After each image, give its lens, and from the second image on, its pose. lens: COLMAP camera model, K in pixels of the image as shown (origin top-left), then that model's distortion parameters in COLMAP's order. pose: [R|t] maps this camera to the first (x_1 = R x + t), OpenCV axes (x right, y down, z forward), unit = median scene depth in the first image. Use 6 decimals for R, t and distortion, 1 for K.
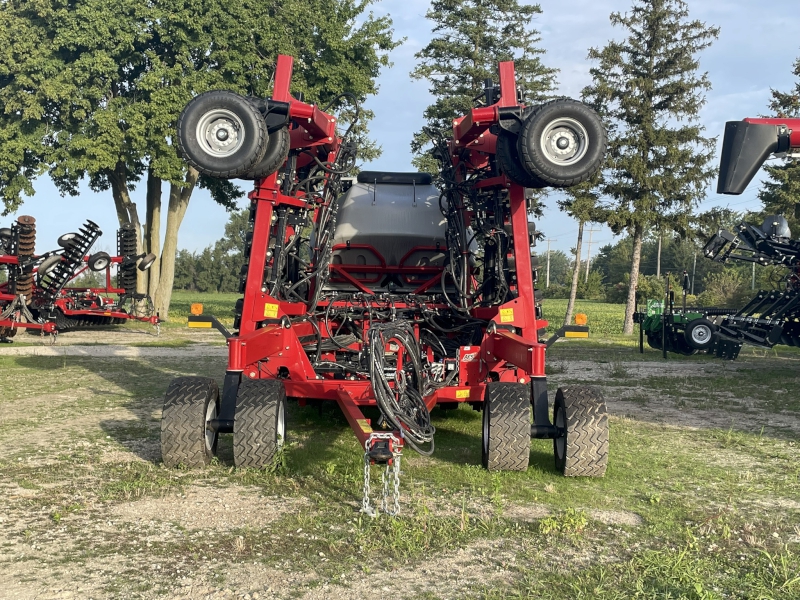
lens RADIAL K [[988.0, 0, 400.0], [0, 988.0, 300.0], [0, 0, 1]] dist [0.068311, -0.000417]
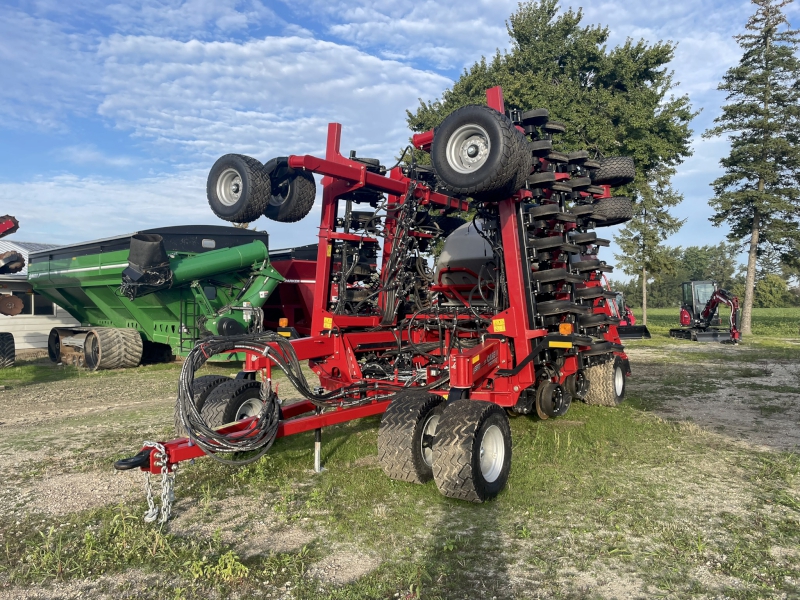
lens RADIAL K [[599.7, 0, 400.0], [0, 599.7, 300.0], [0, 0, 1]] dist [0.074252, -0.092909]
pose [[0.829702, -0.033016, -0.557230, 0.115349], [0.020176, 0.999371, -0.029170, 0.001543], [0.557842, 0.012960, 0.829846, 0.123559]]
